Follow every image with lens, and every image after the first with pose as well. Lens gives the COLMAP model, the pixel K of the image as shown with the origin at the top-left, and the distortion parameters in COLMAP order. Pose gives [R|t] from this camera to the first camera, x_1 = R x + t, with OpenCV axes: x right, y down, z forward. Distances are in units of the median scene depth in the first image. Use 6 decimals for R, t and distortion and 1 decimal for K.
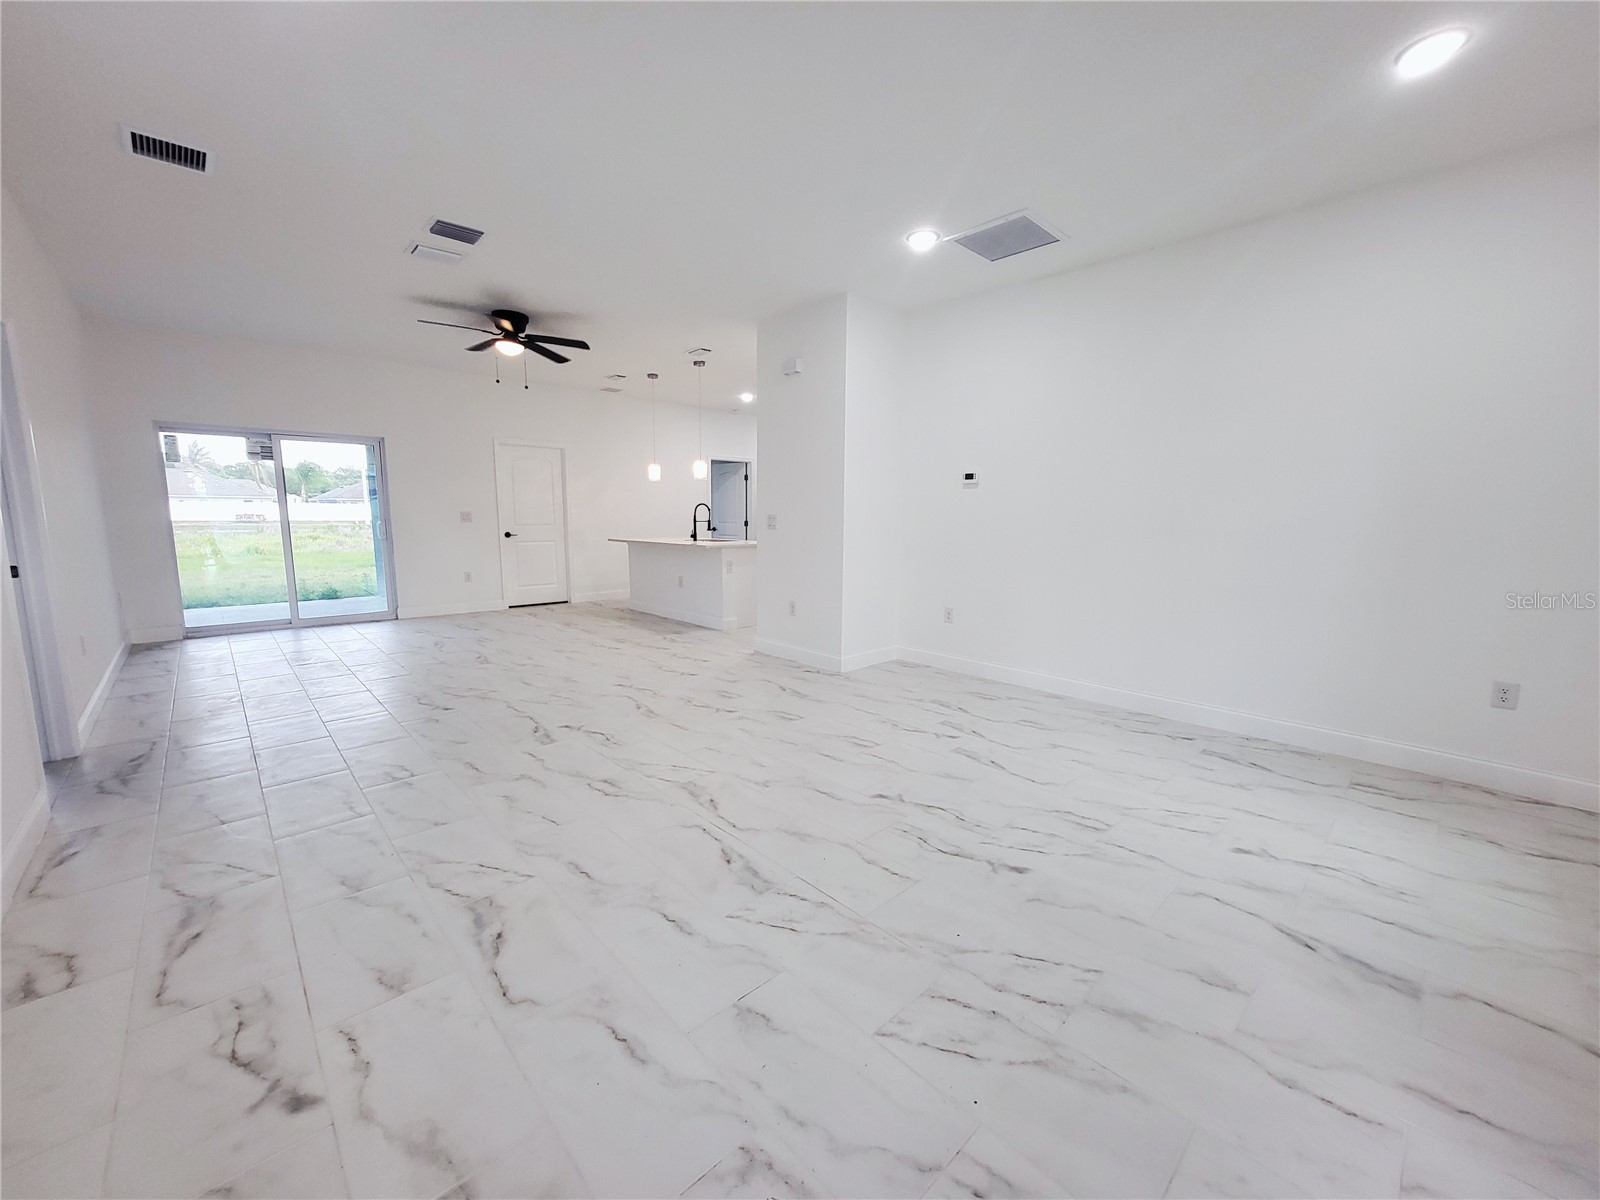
lens RADIAL K [[635.0, 0, 800.0], [0, 635.0, 600.0], [0, 0, 1]] dist [0.001501, 0.000165]
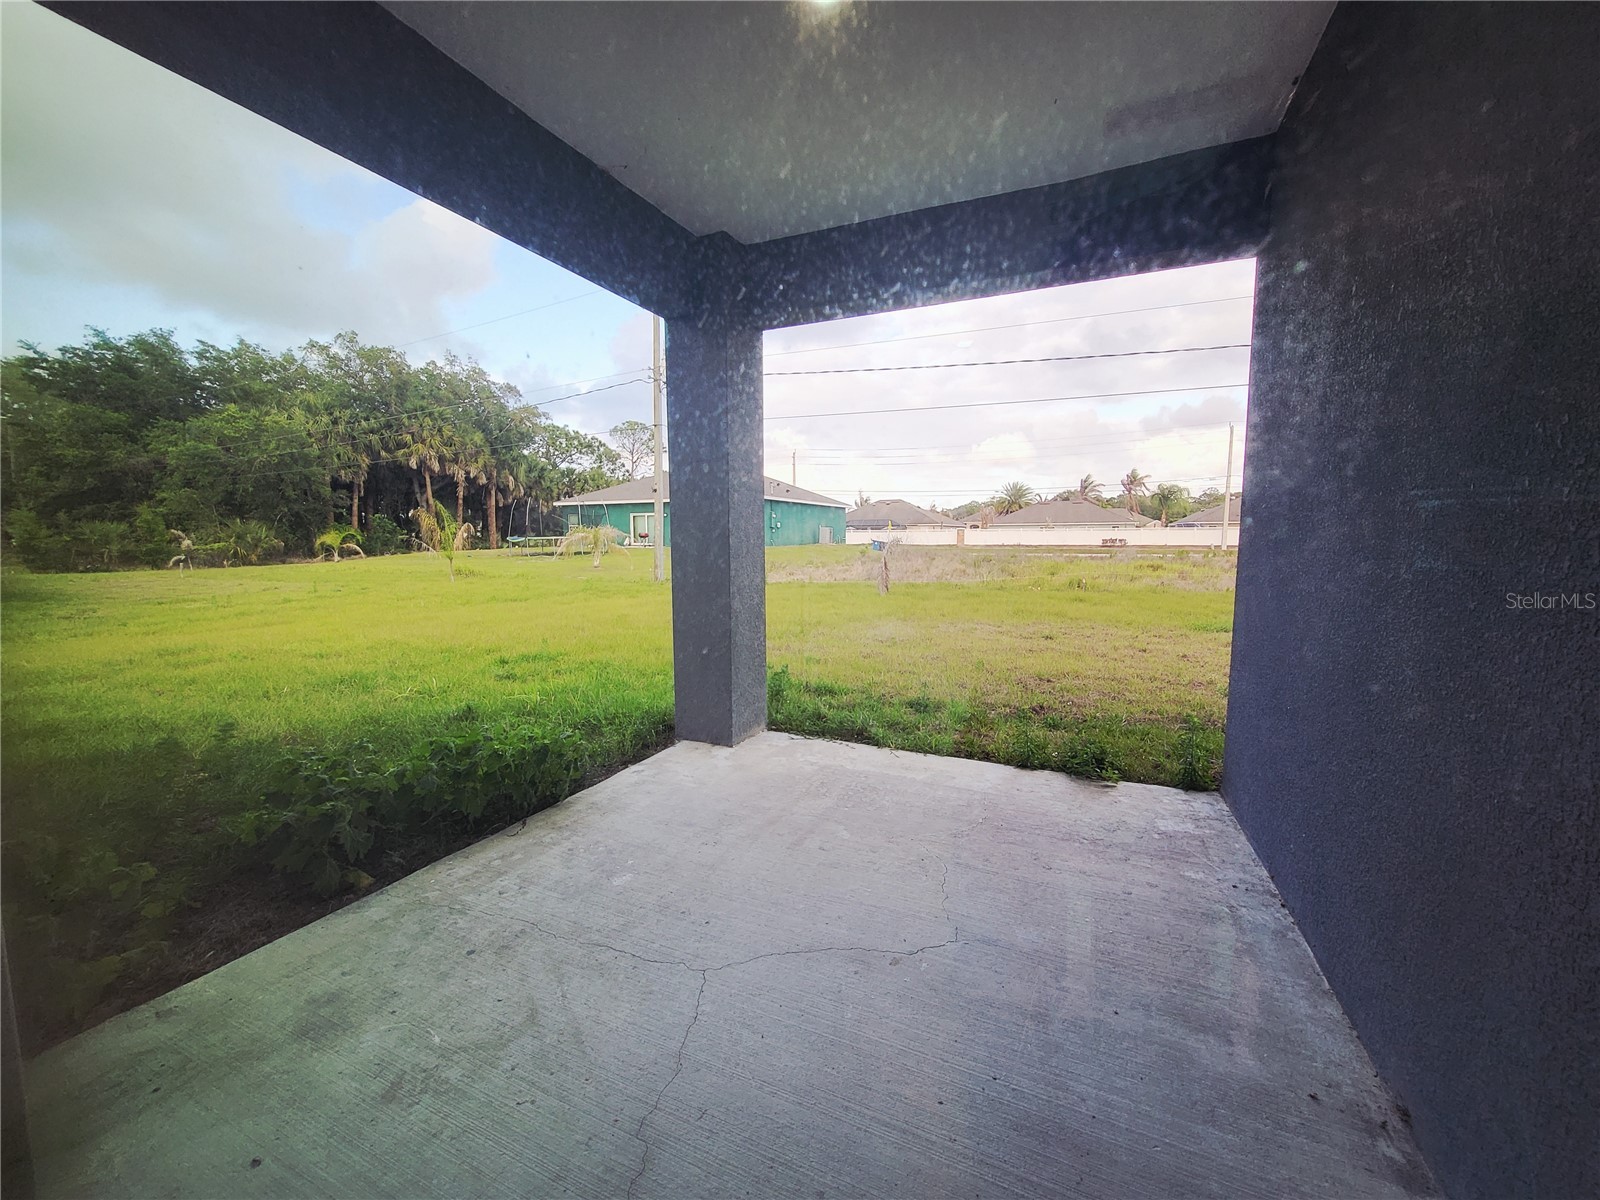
lens RADIAL K [[635.0, 0, 800.0], [0, 635.0, 600.0], [0, 0, 1]] dist [0.001501, 0.000165]
pose [[0.380203, 0.086767, -0.920824, -0.081177], [-0.122046, 0.991591, 0.043043, -0.015703], [0.916816, 0.096018, 0.387595, 0.119106]]
